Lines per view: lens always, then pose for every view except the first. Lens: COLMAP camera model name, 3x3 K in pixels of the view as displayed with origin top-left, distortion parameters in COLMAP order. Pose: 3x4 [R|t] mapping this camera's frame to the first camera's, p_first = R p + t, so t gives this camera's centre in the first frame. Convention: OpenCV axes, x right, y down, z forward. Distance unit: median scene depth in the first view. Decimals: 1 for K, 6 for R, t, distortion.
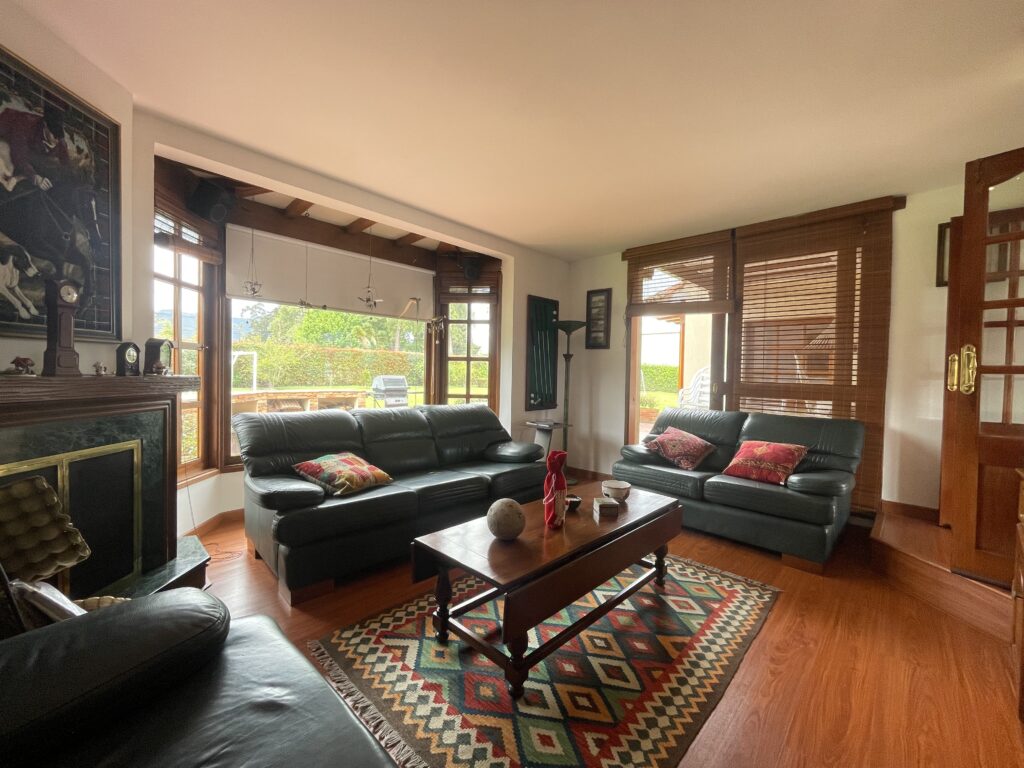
lens RADIAL K [[417.1, 0, 515.8], [0, 417.1, 385.0], [0, 0, 1]] dist [0.000710, 0.000010]
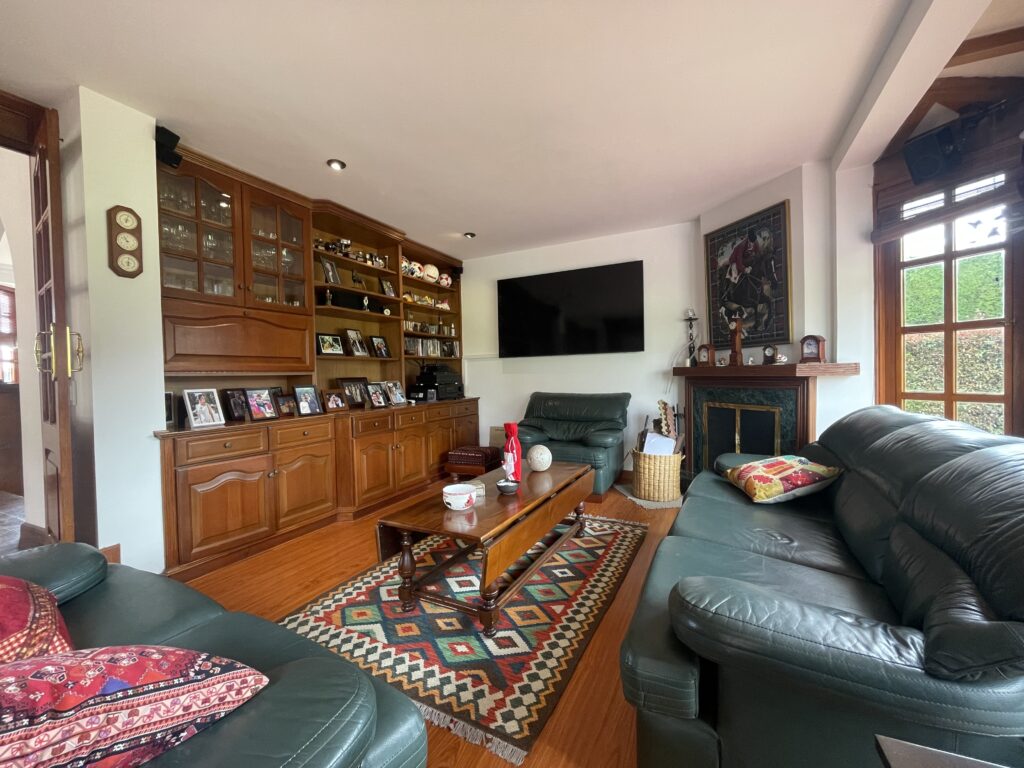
lens RADIAL K [[417.1, 0, 513.6], [0, 417.1, 381.0], [0, 0, 1]] dist [0.000710, 0.000010]
pose [[-0.959649, 0.007021, -0.281113, 0.429549], [-0.003660, 0.999292, 0.037452, -0.014942], [0.281177, 0.036970, -0.958944, 2.119091]]
